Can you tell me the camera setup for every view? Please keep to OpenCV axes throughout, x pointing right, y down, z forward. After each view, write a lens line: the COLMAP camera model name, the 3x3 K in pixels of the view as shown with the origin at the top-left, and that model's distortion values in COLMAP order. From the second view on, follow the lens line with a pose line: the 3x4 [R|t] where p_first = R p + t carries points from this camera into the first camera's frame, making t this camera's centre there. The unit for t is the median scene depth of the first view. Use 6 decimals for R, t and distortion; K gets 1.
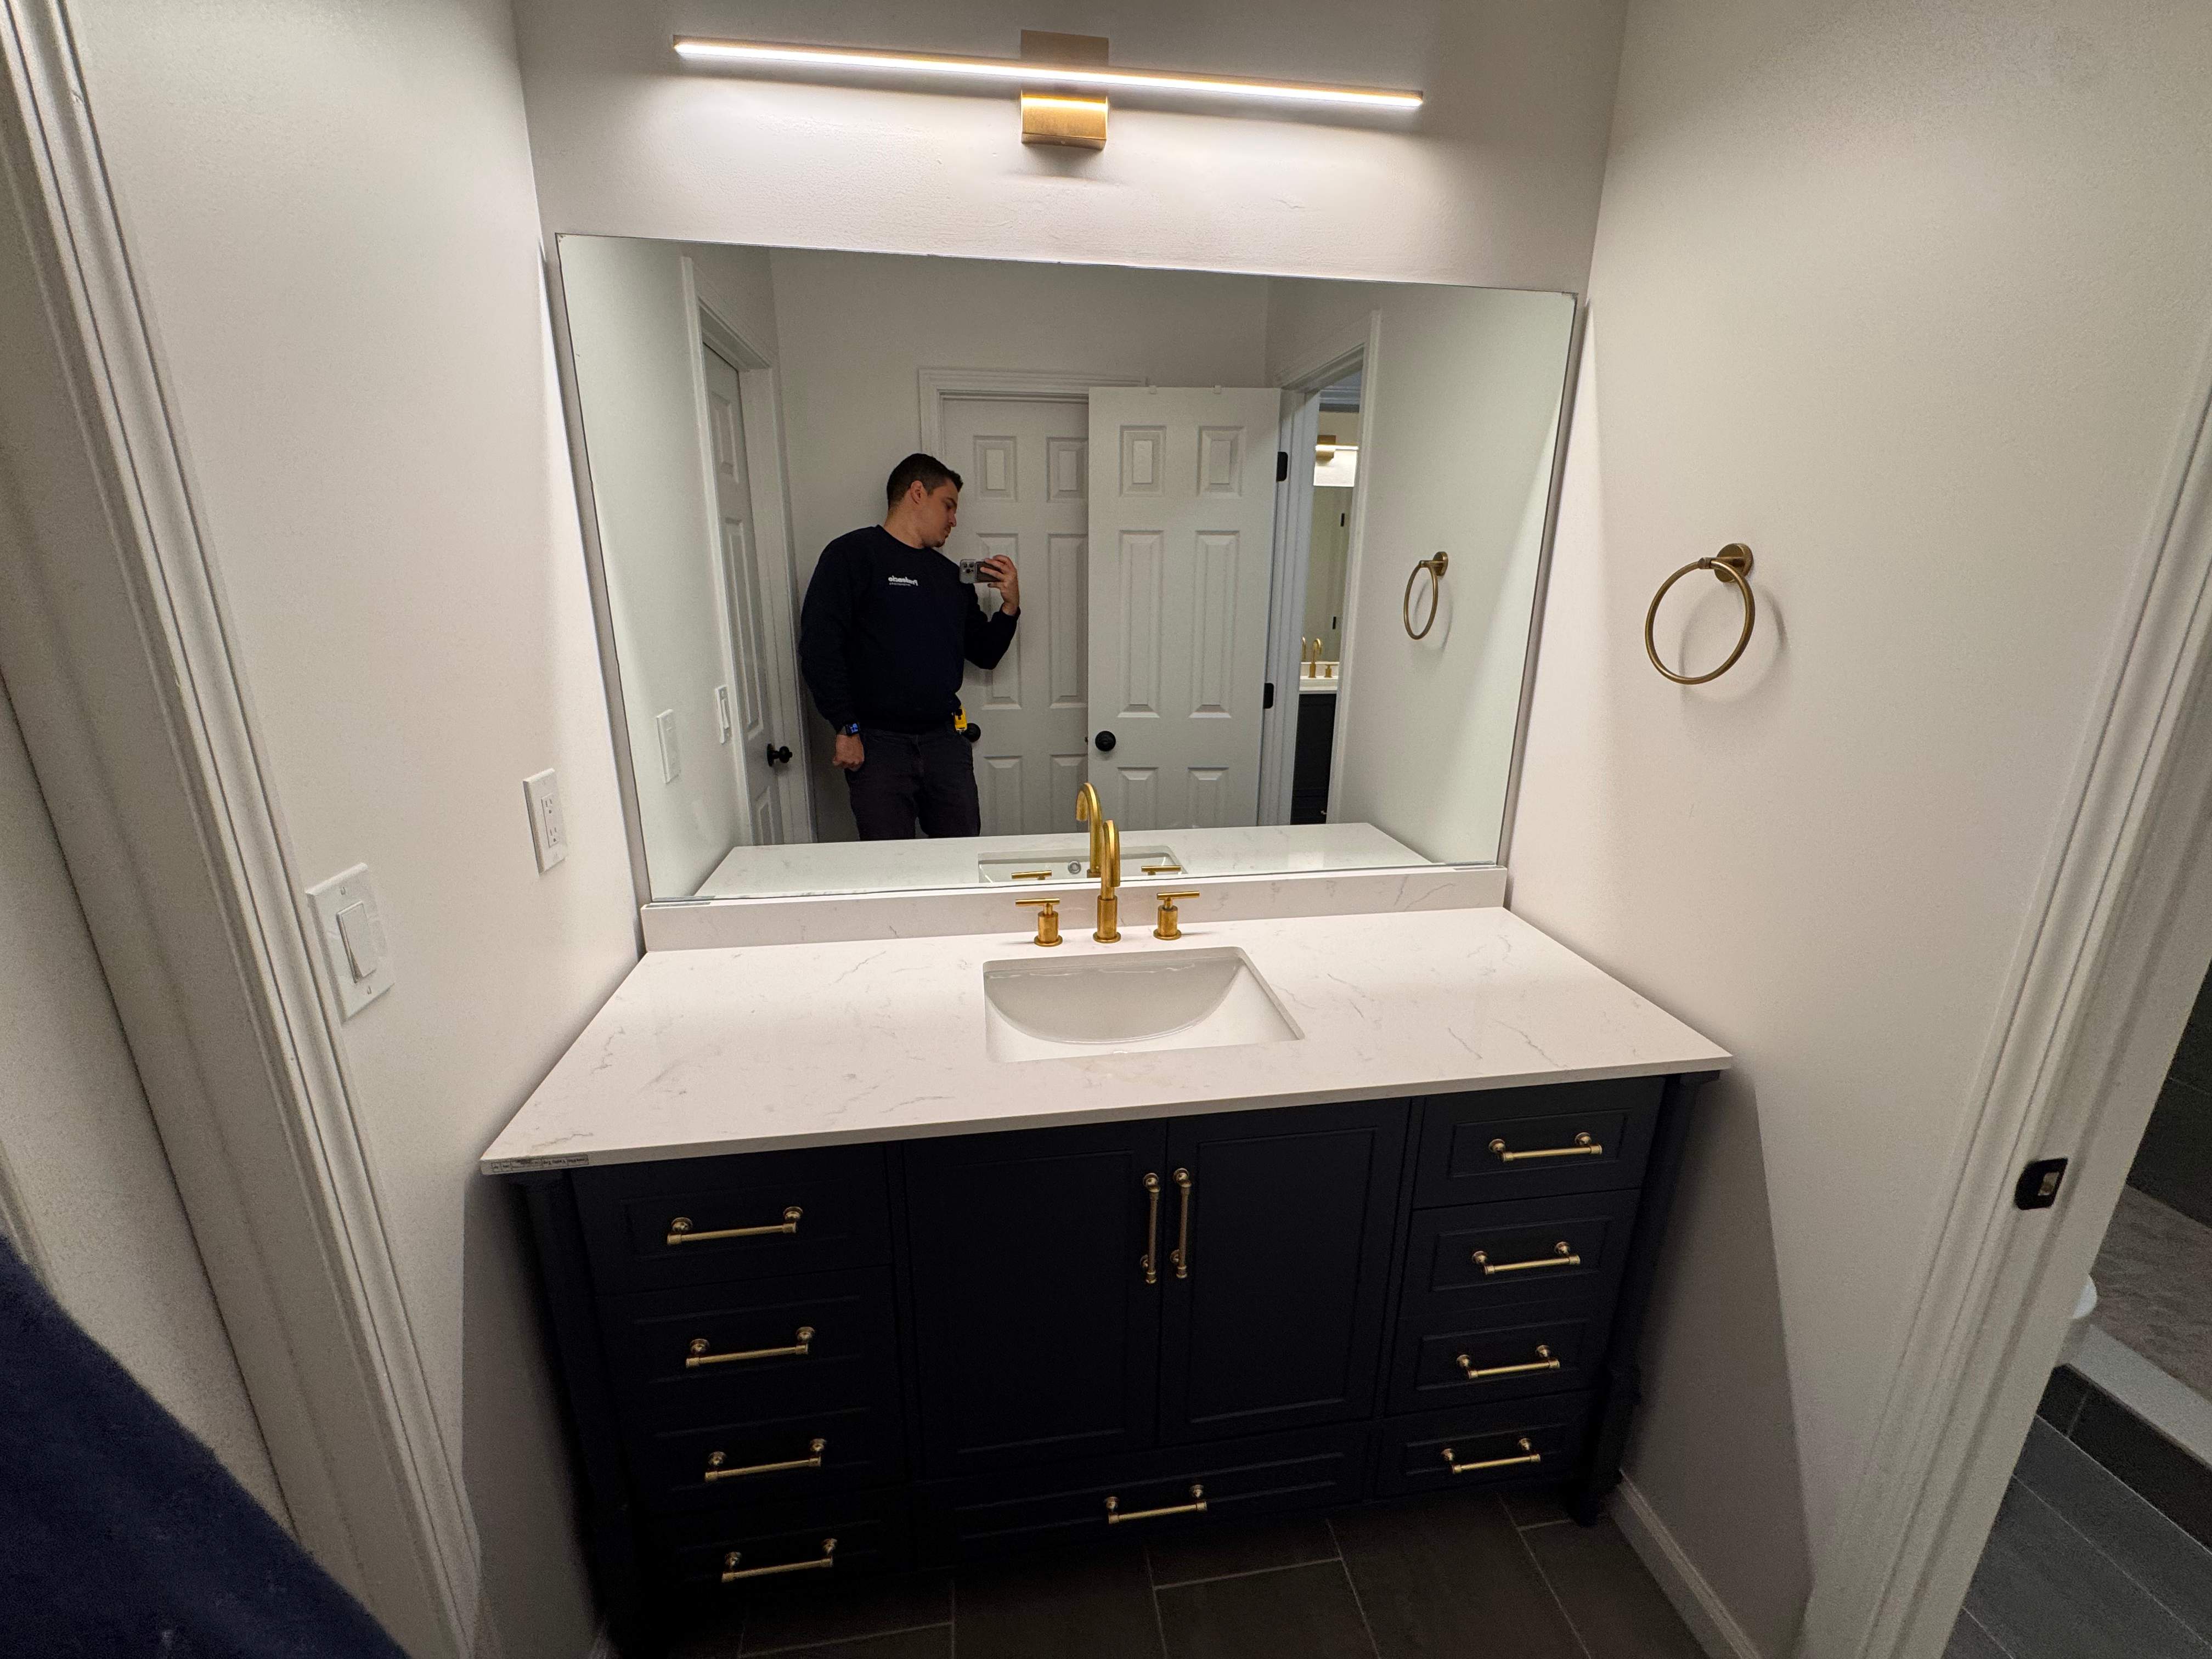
lens RADIAL K [[883.0, 0, 1117.1], [0, 883.0, 833.5], [0, 0, 1]] dist [-0.001362, -0.000355]
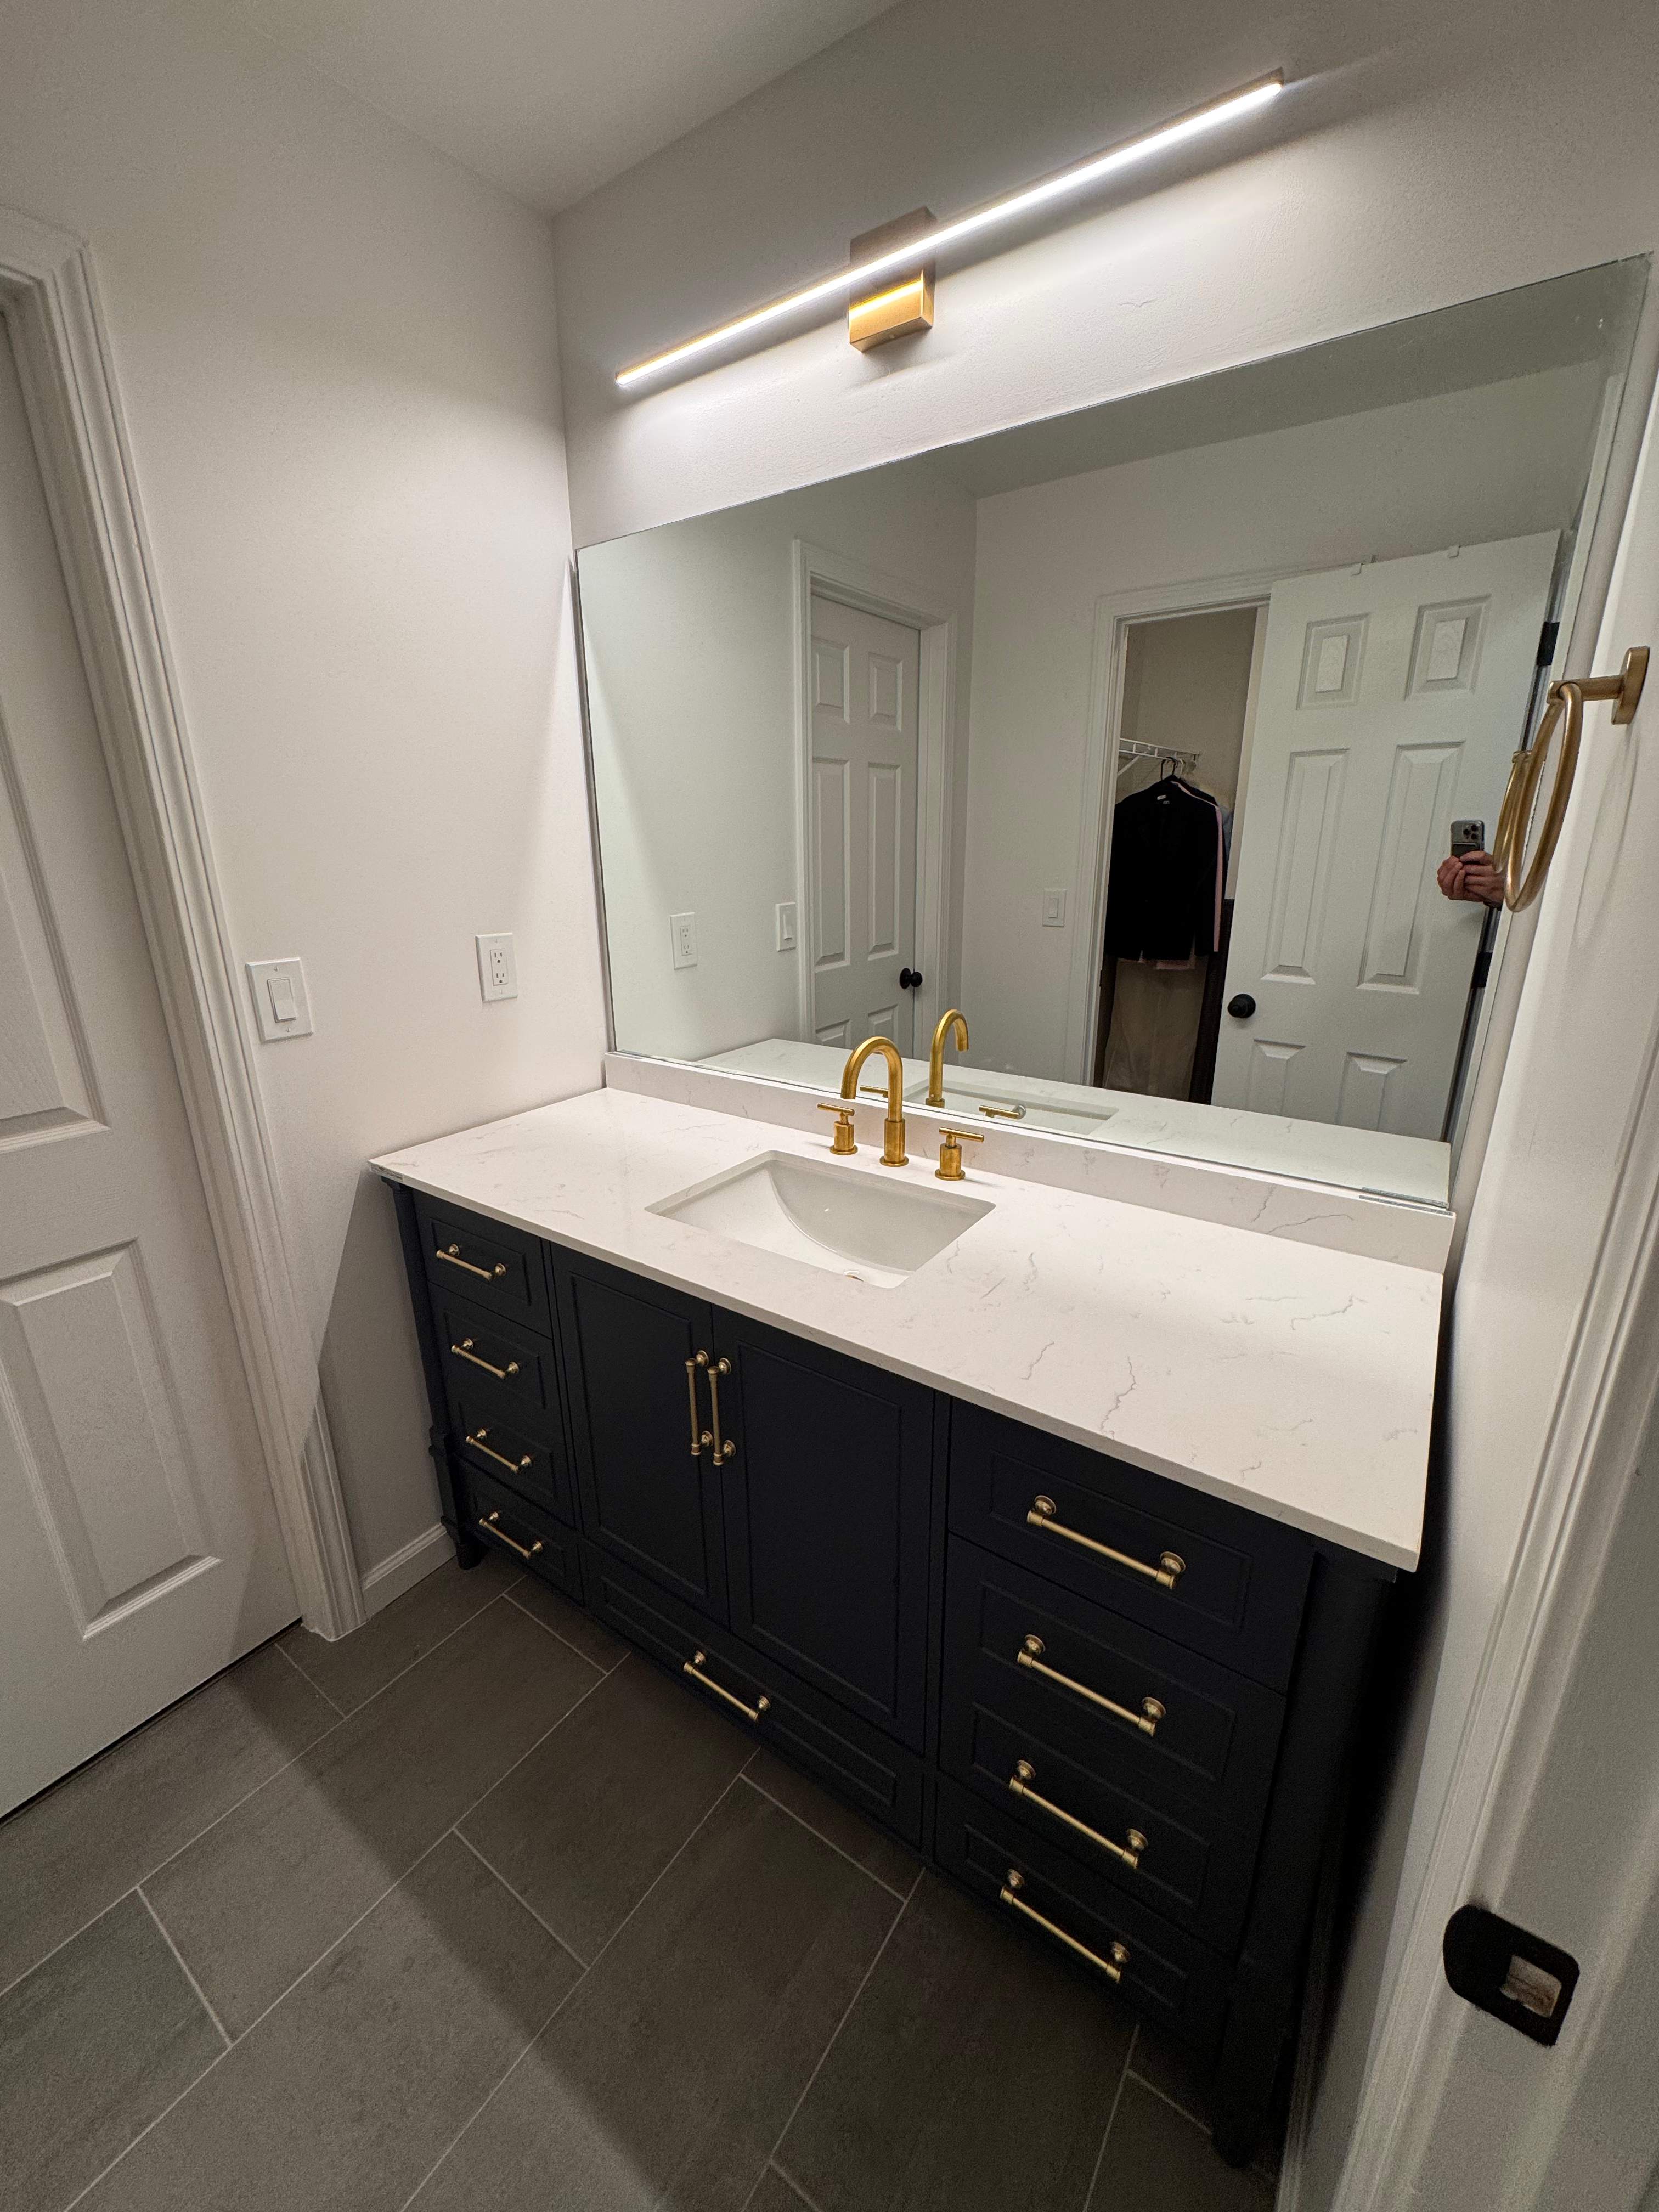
lens RADIAL K [[883.0, 0, 830.4], [0, 883.0, 1107.1], [0, 0, 1]] dist [-0.001362, -0.000355]
pose [[0.722202, 0.193419, -0.664088, 0.573249], [-0.188158, 0.978837, 0.080467, -0.006556], [0.665598, 0.066840, 0.743311, 0.224856]]
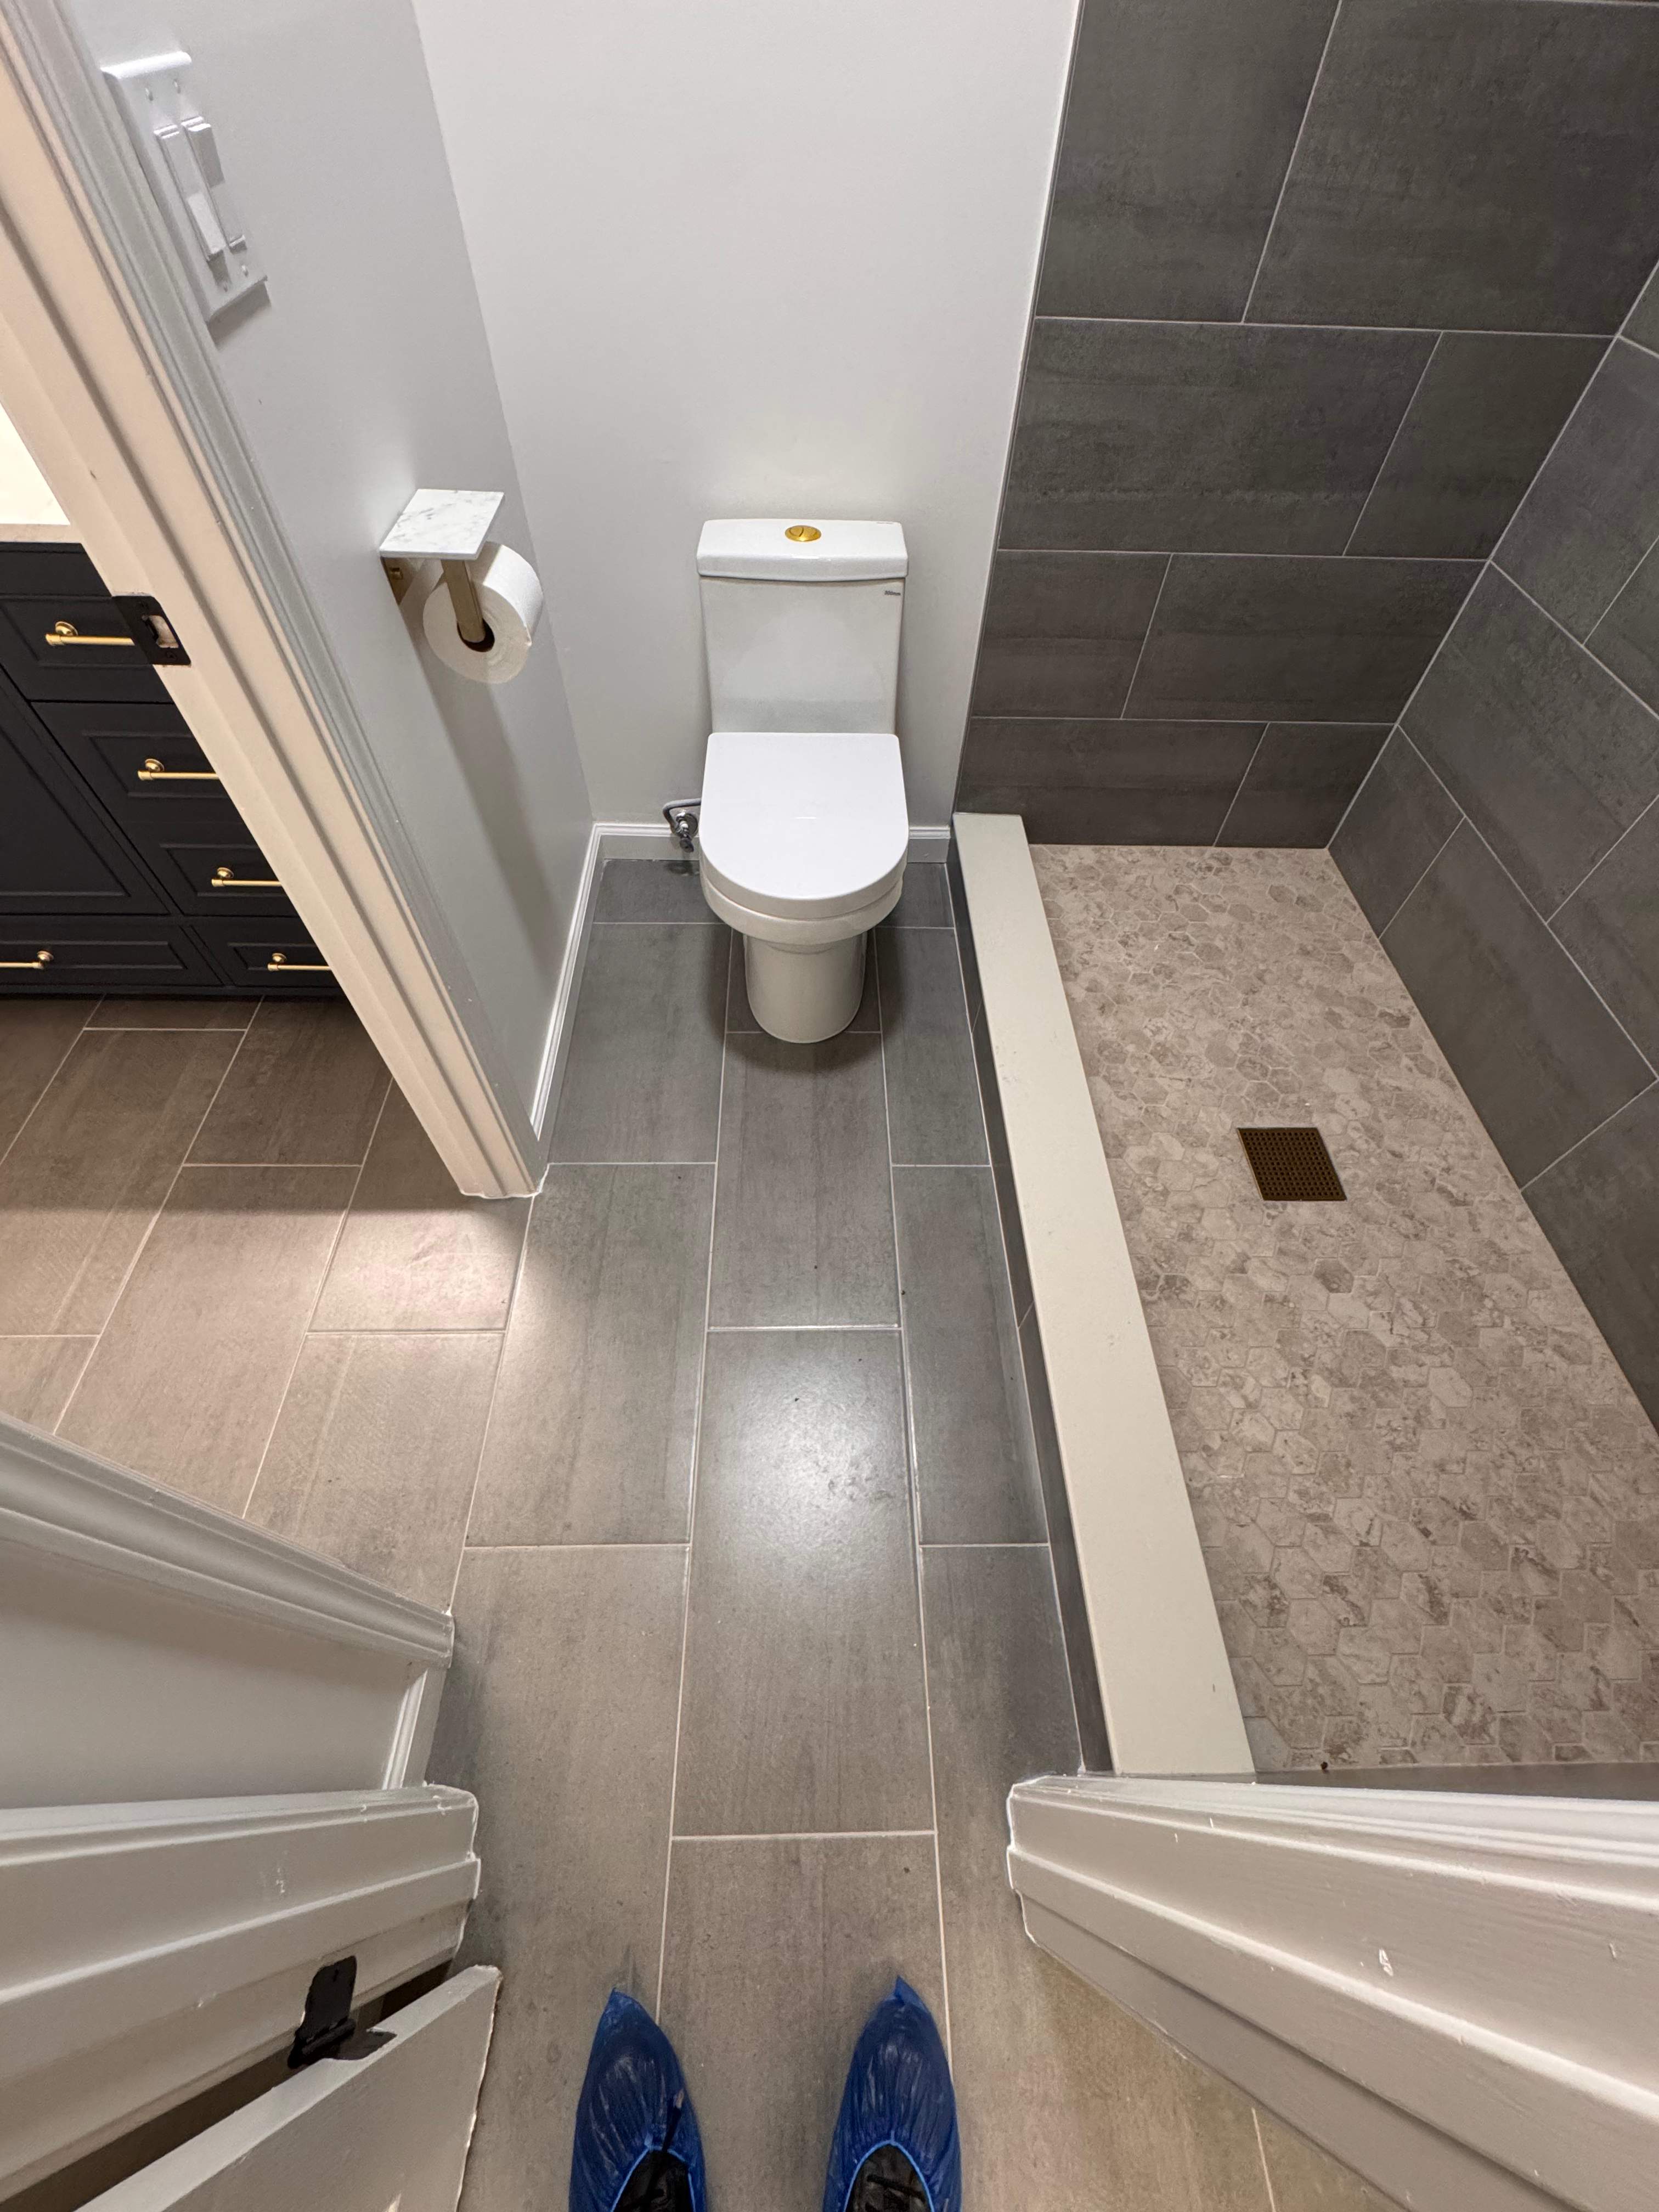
lens RADIAL K [[883.0, 0, 834.7], [0, 883.0, 1107.1], [0, 0, 1]] dist [-0.001362, -0.000355]
pose [[0.991115, 0.118920, -0.059573, 1.032578], [-0.060336, 0.801138, 0.595431, 0.126680], [0.118535, -0.586546, 0.801195, 0.061546]]
